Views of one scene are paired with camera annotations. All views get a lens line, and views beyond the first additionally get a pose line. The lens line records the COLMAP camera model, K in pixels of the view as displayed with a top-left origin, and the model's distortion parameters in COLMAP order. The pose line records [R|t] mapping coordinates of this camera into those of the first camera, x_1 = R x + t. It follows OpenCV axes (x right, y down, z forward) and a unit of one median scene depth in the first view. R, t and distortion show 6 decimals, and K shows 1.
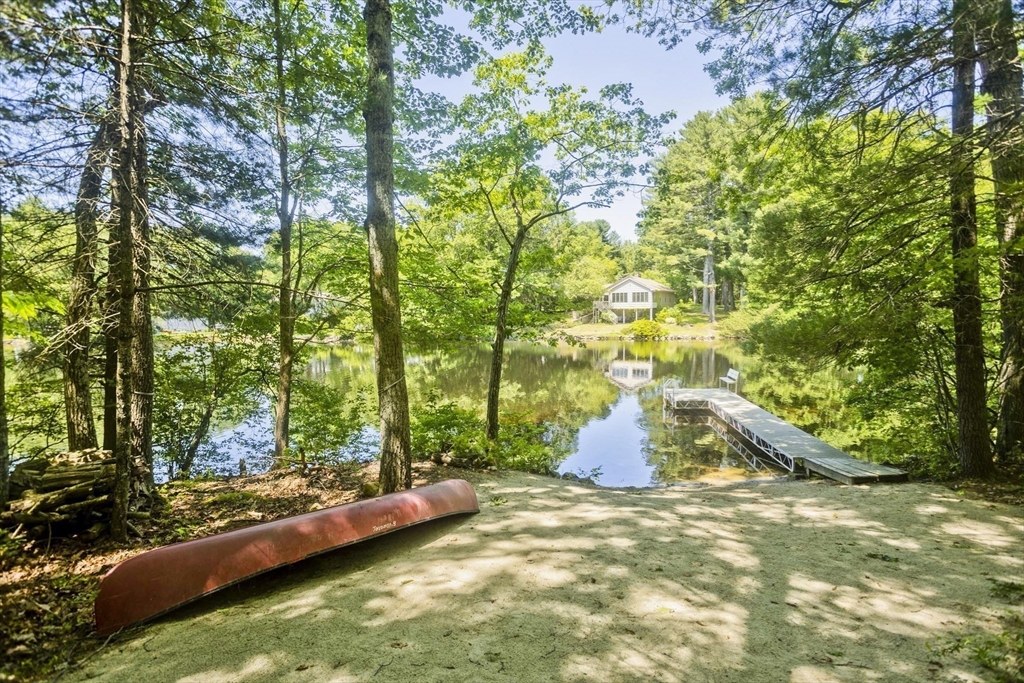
lens RADIAL K [[525.1, 0, 514.4], [0, 525.1, 345.3], [0, 0, 1]] dist [0.014539, 0.007339]
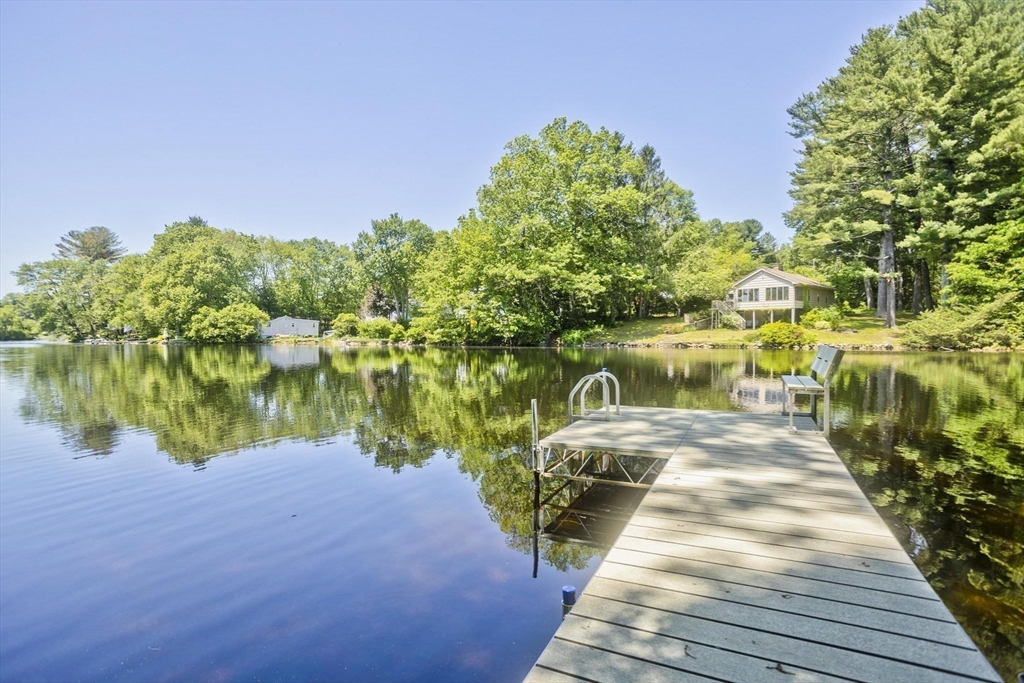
lens RADIAL K [[525.1, 0, 505.1], [0, 525.1, 339.6], [0, 0, 1]] dist [0.014539, 0.007339]
pose [[0.958843, 0.014855, -0.283547, 0.083543], [-0.026688, 0.998924, -0.037916, 0.012212], [0.282679, 0.043923, 0.958208, 0.179761]]
